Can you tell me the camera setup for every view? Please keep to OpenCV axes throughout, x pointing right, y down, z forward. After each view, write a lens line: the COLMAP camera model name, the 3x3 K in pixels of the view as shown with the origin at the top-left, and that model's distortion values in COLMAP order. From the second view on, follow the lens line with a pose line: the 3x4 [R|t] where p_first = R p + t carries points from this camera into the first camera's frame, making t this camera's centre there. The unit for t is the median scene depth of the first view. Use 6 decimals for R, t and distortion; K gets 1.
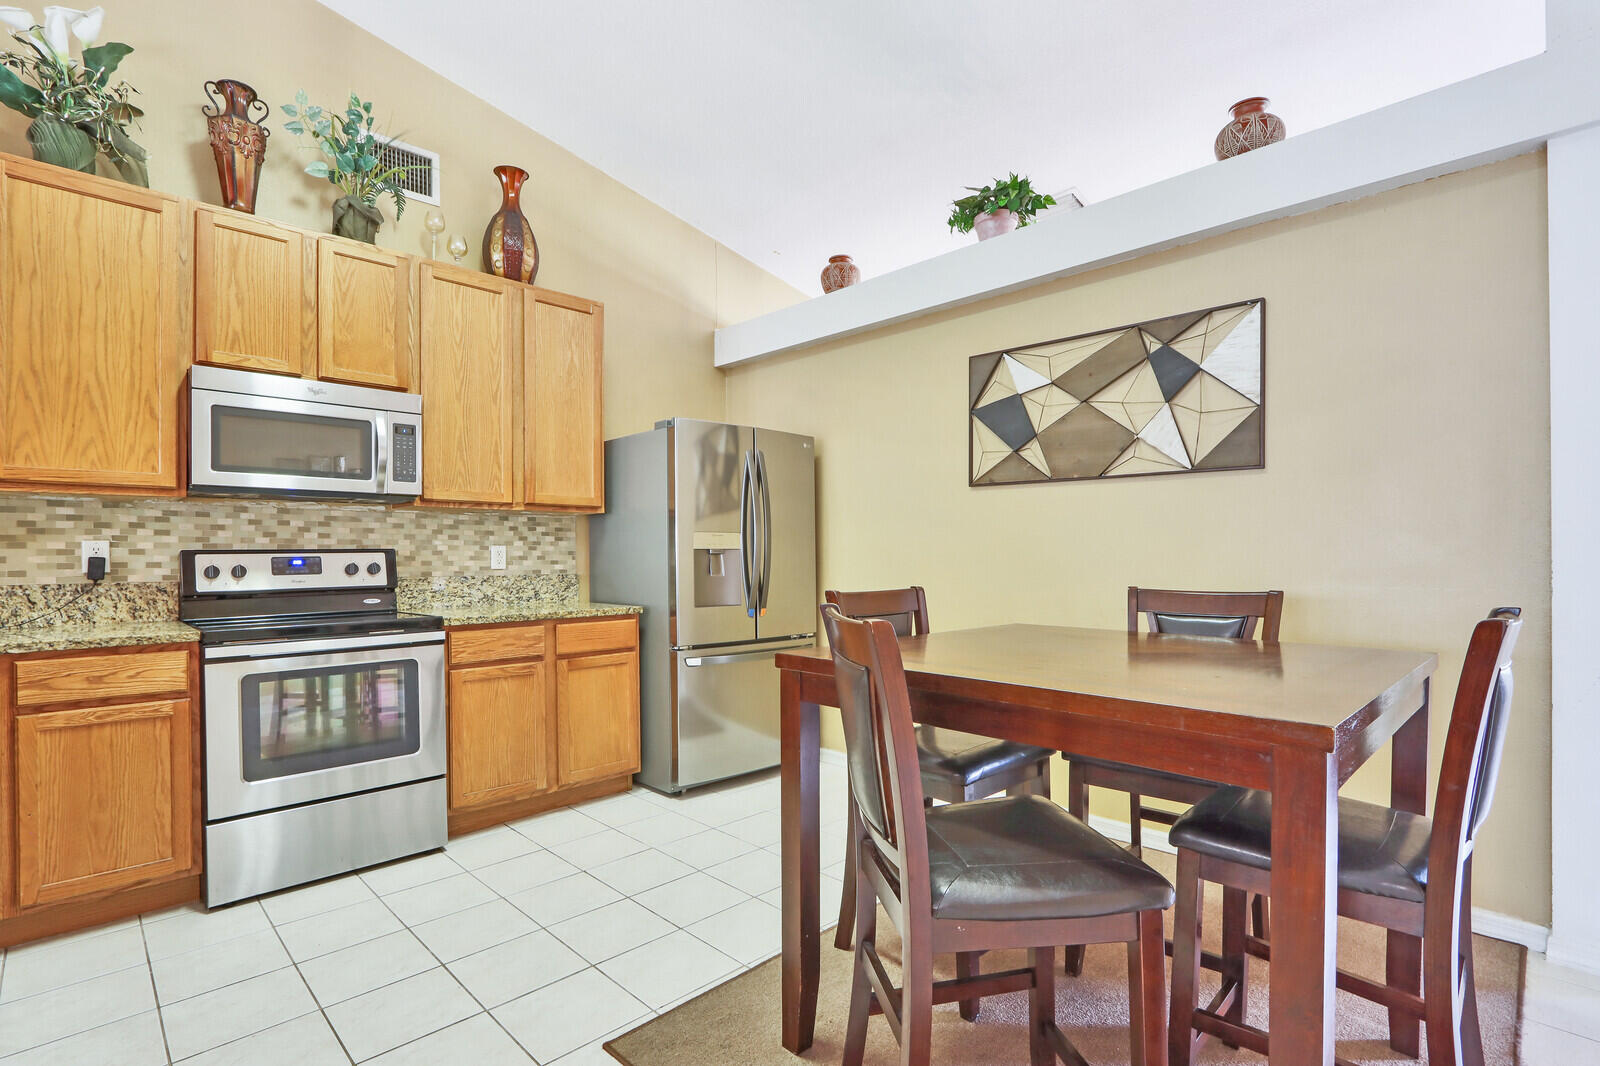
lens RADIAL K [[761.2, 0, 800.5], [0, 761.2, 545.9], [0, 0, 1]] dist [-0.016741, 0.002159]
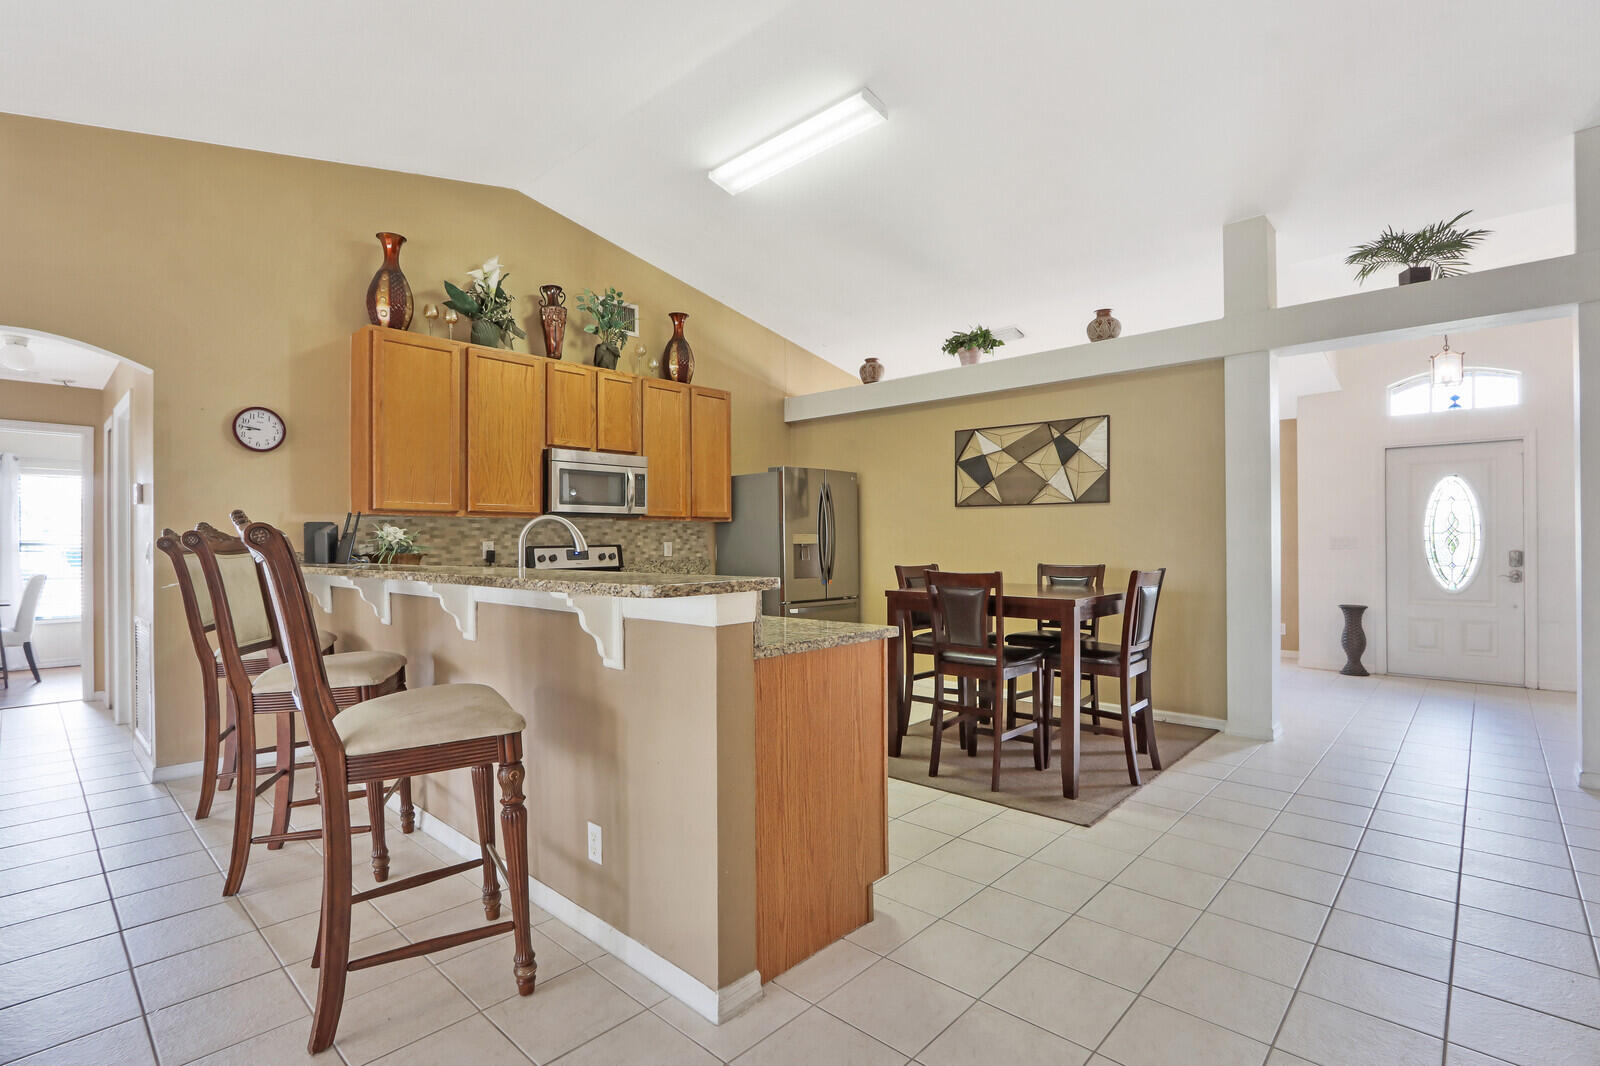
lens RADIAL K [[761.2, 0, 798.6], [0, 761.2, 535.8], [0, 0, 1]] dist [-0.016741, 0.002159]
pose [[0.998976, -0.002506, 0.045170, -0.219773], [0.002381, 0.999993, 0.002828, -0.019958], [-0.045177, -0.002717, 0.998975, -0.736128]]
